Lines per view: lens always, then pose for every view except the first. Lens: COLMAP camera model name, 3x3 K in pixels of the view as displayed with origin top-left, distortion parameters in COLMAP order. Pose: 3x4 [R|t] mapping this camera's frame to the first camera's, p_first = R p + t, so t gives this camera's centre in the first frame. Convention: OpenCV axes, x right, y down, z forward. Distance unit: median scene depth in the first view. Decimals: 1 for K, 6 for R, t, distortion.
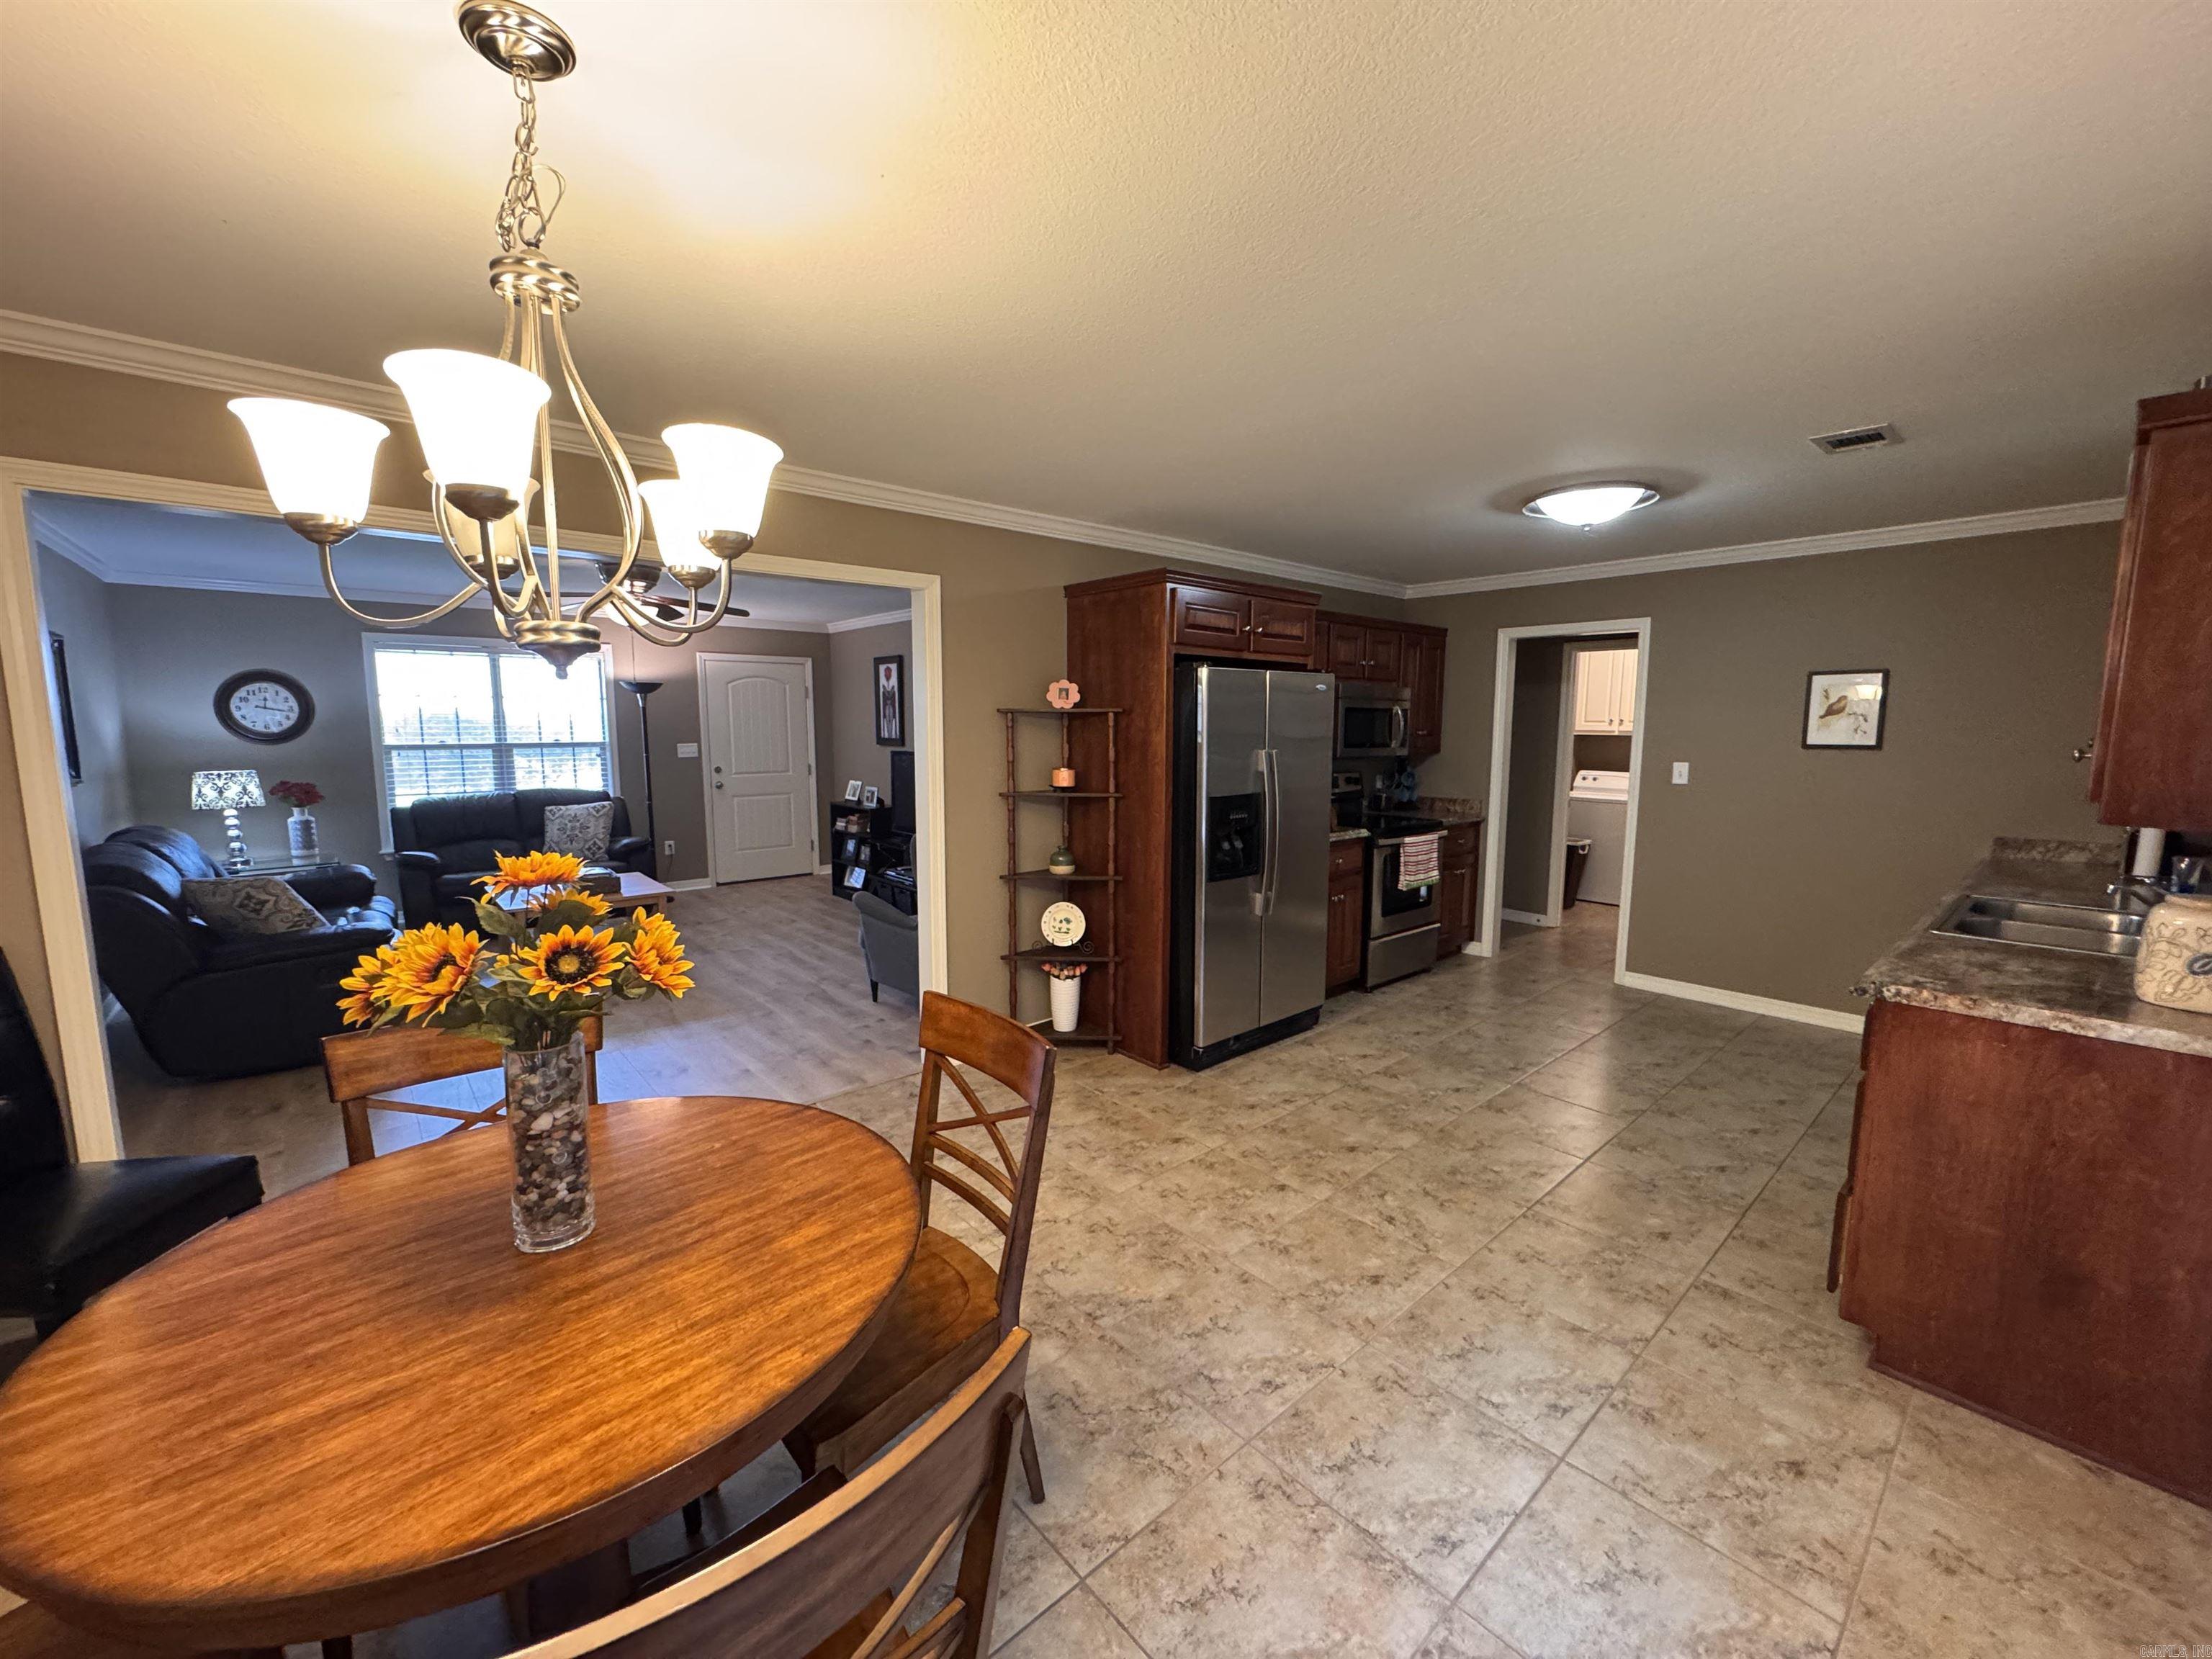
lens RADIAL K [[881.8, 0, 1106.1], [0, 881.8, 829.2], [0, 0, 1]] dist [-0.004162, 0.000402]
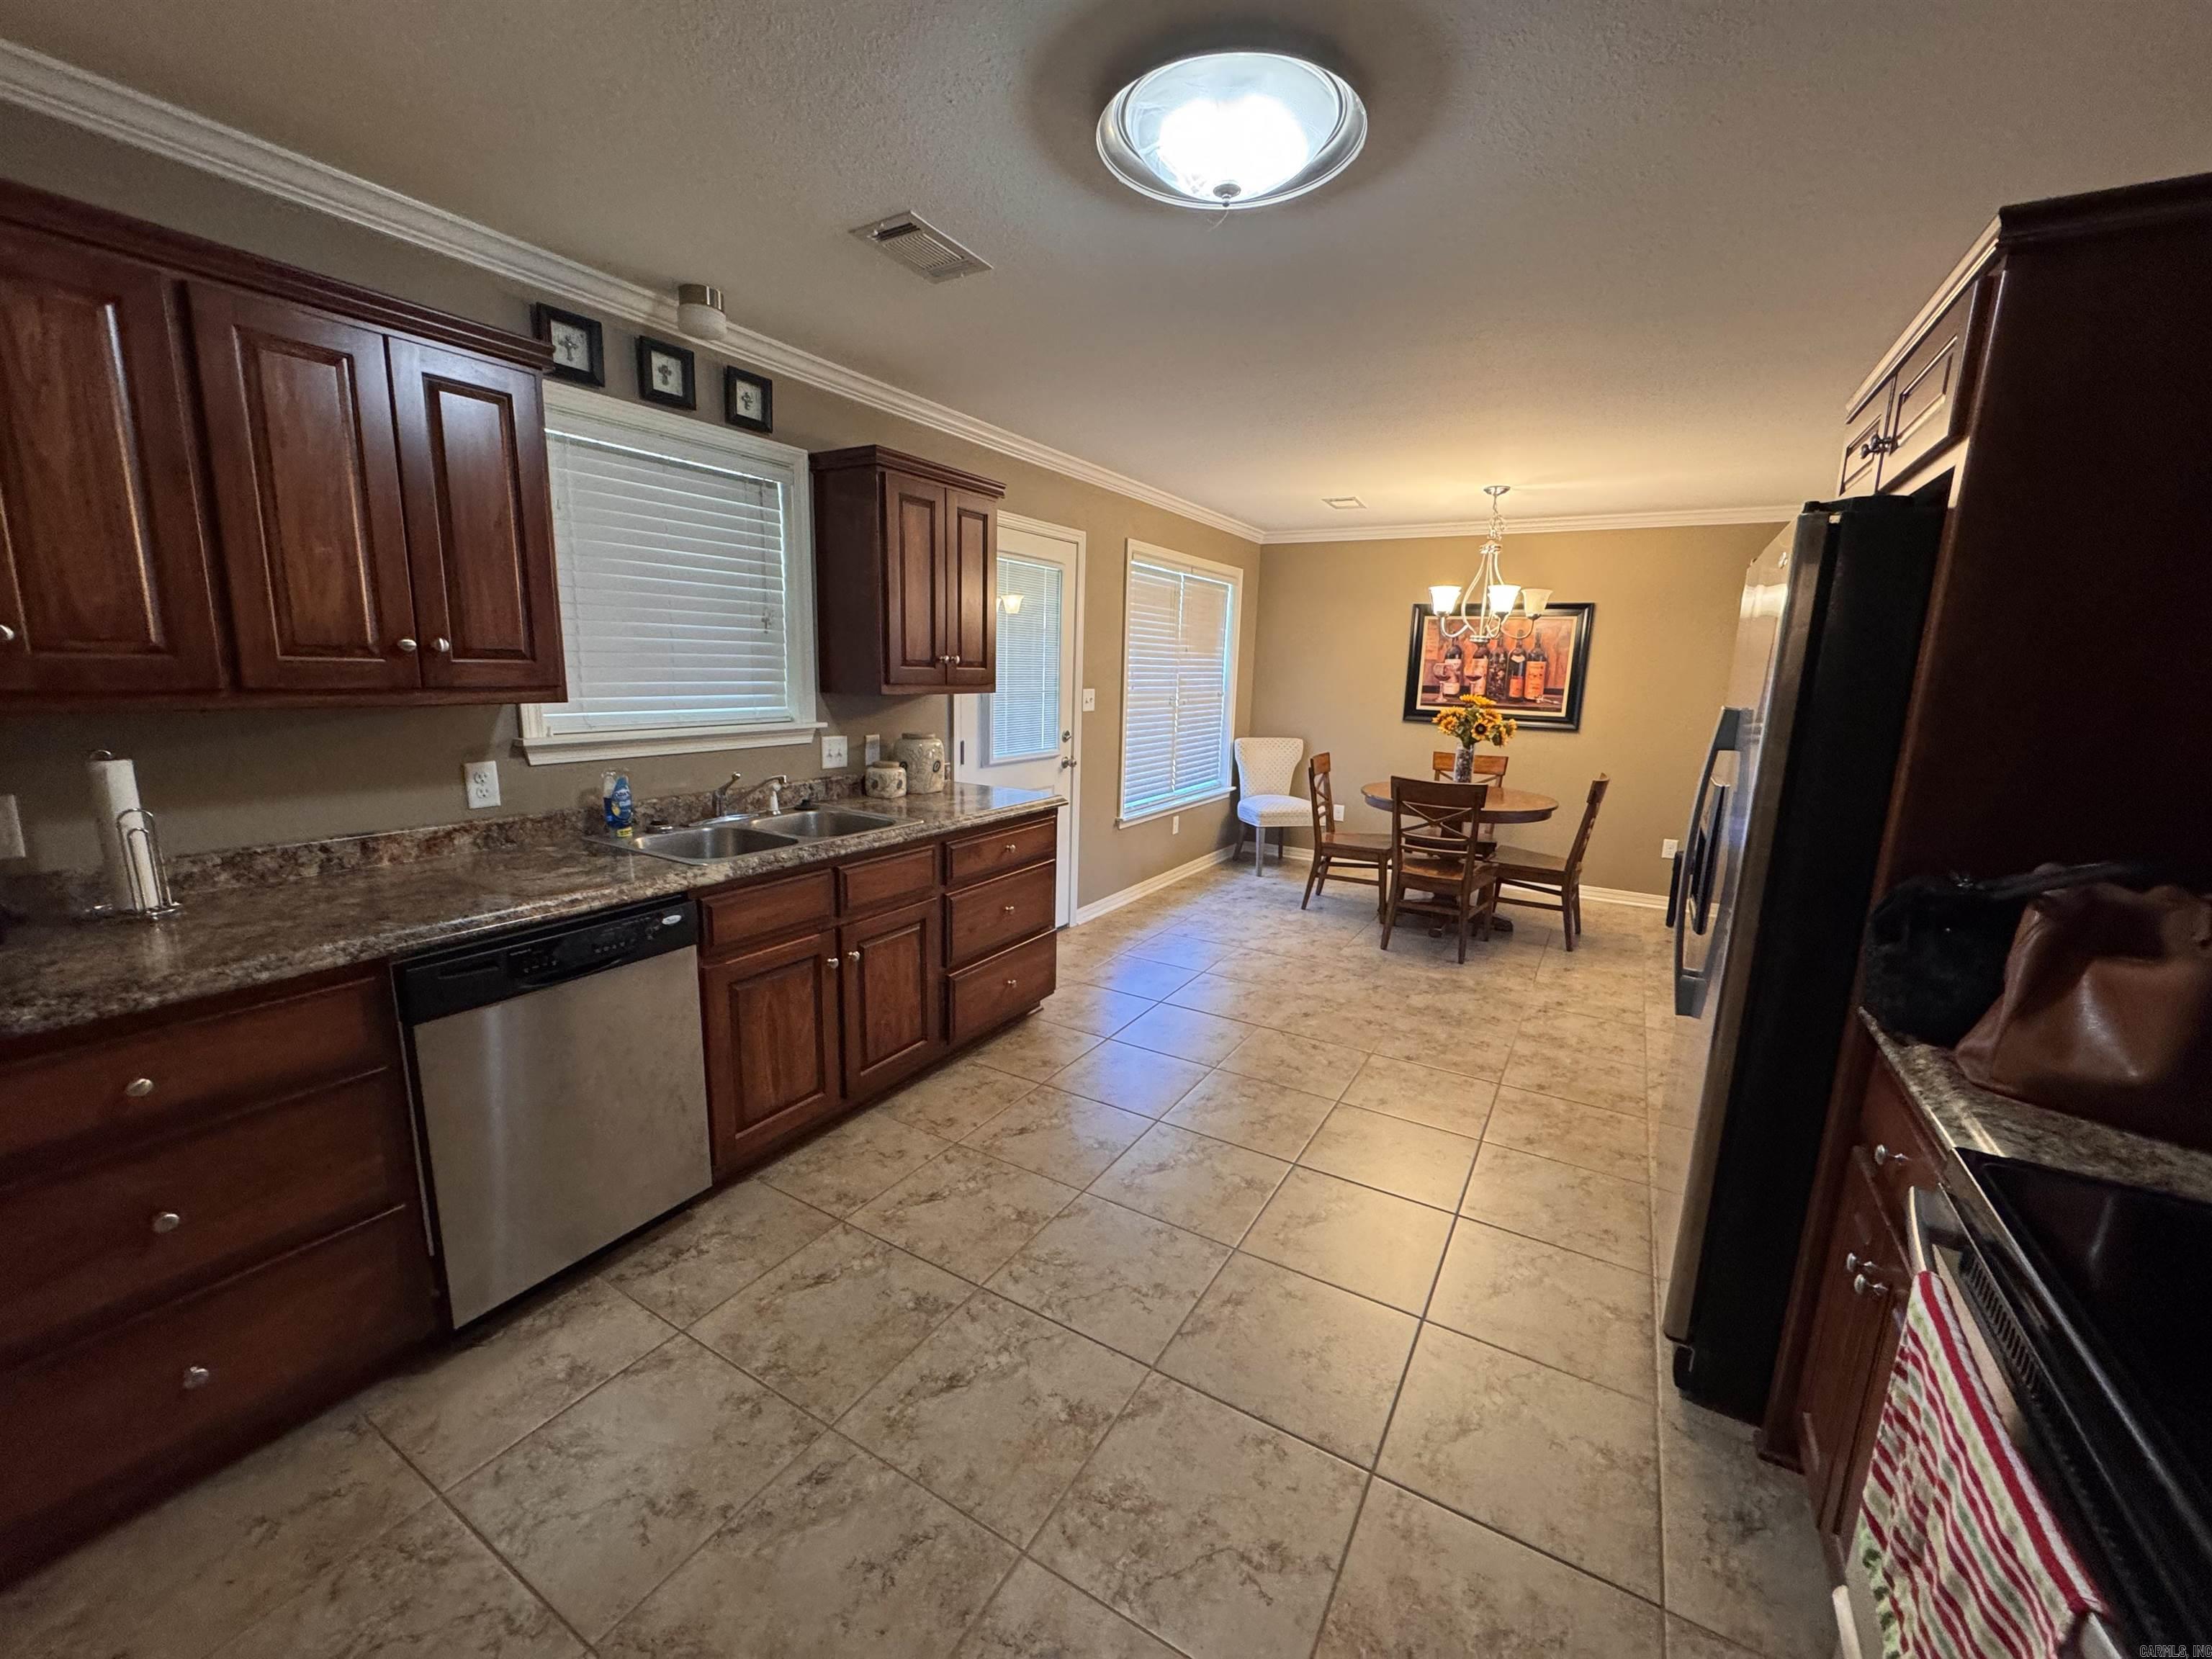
lens RADIAL K [[881.8, 0, 1100.1], [0, 881.8, 824.5], [0, 0, 1]] dist [-0.004162, 0.000402]
pose [[-0.952321, 0.026747, -0.303923, 0.640721], [-0.066457, 0.954046, 0.292199, -0.137968], [0.297772, 0.298465, -0.906780, 1.263725]]
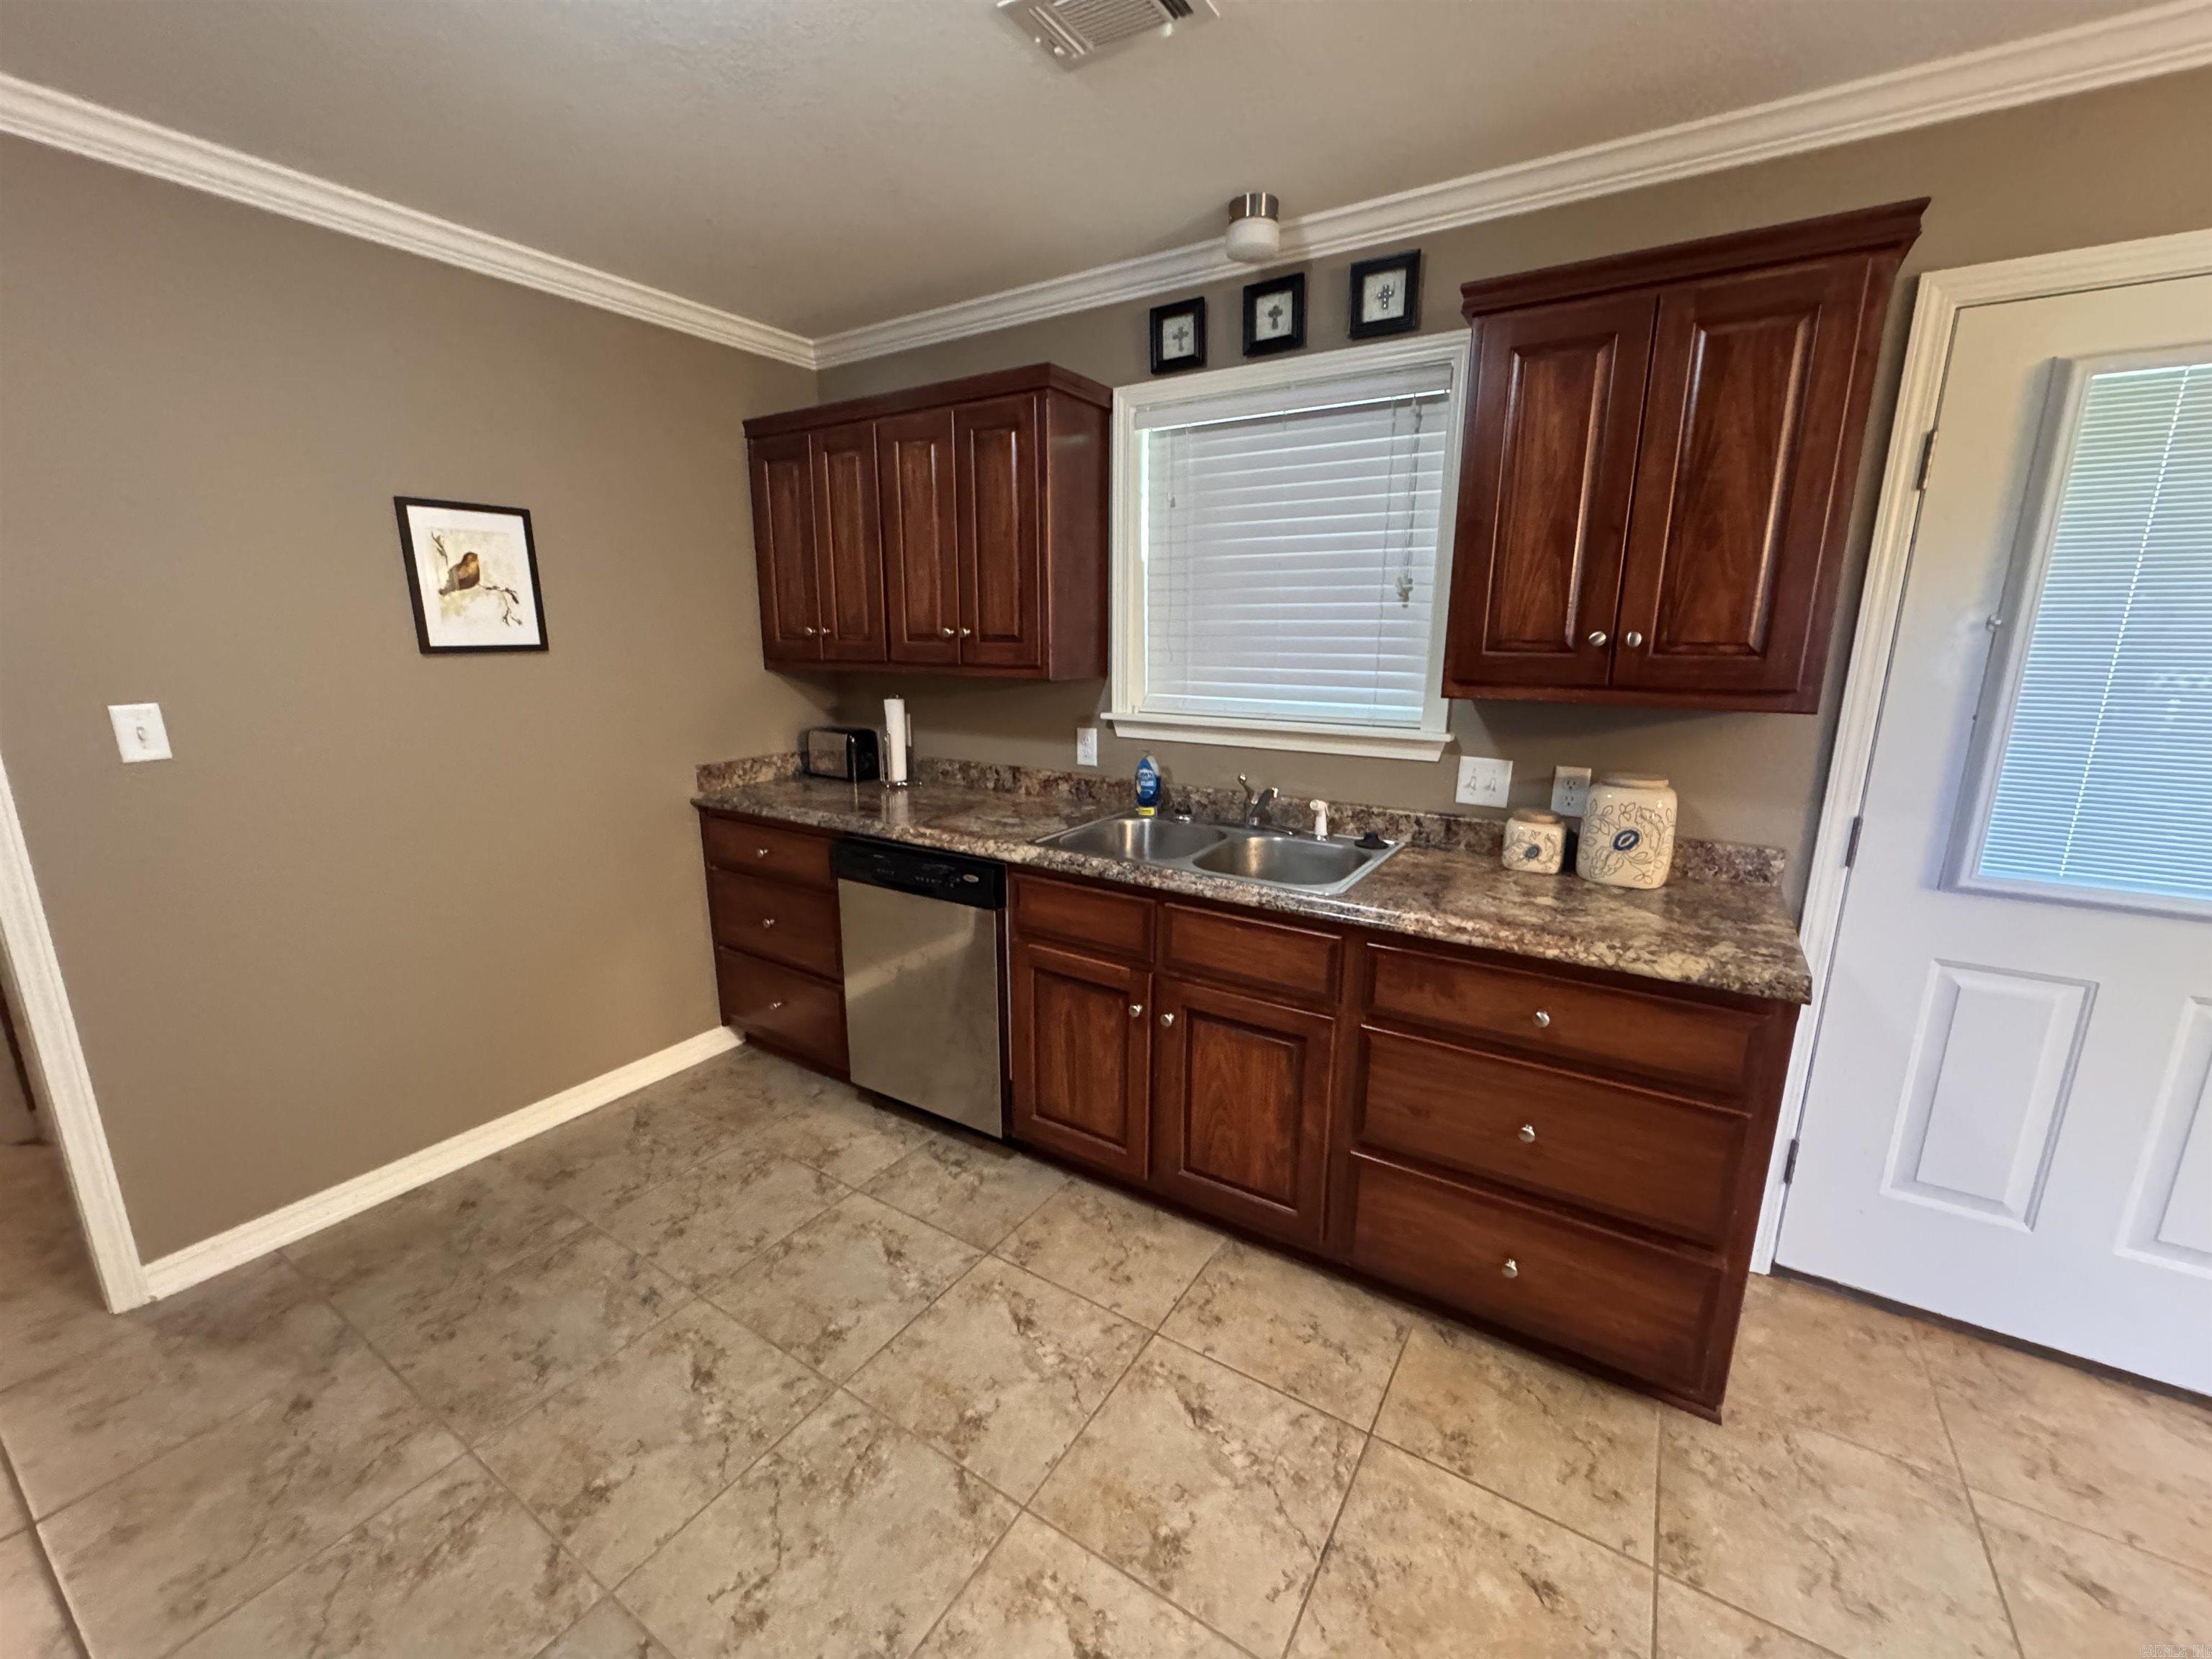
lens RADIAL K [[881.8, 0, 1108.9], [0, 881.8, 827.3], [0, 0, 1]] dist [-0.004162, 0.000402]
pose [[-0.282146, -0.213486, 0.935317, 0.194923], [0.110345, 0.961235, 0.252689, -0.085260], [-0.953005, 0.174503, -0.247651, 0.809049]]
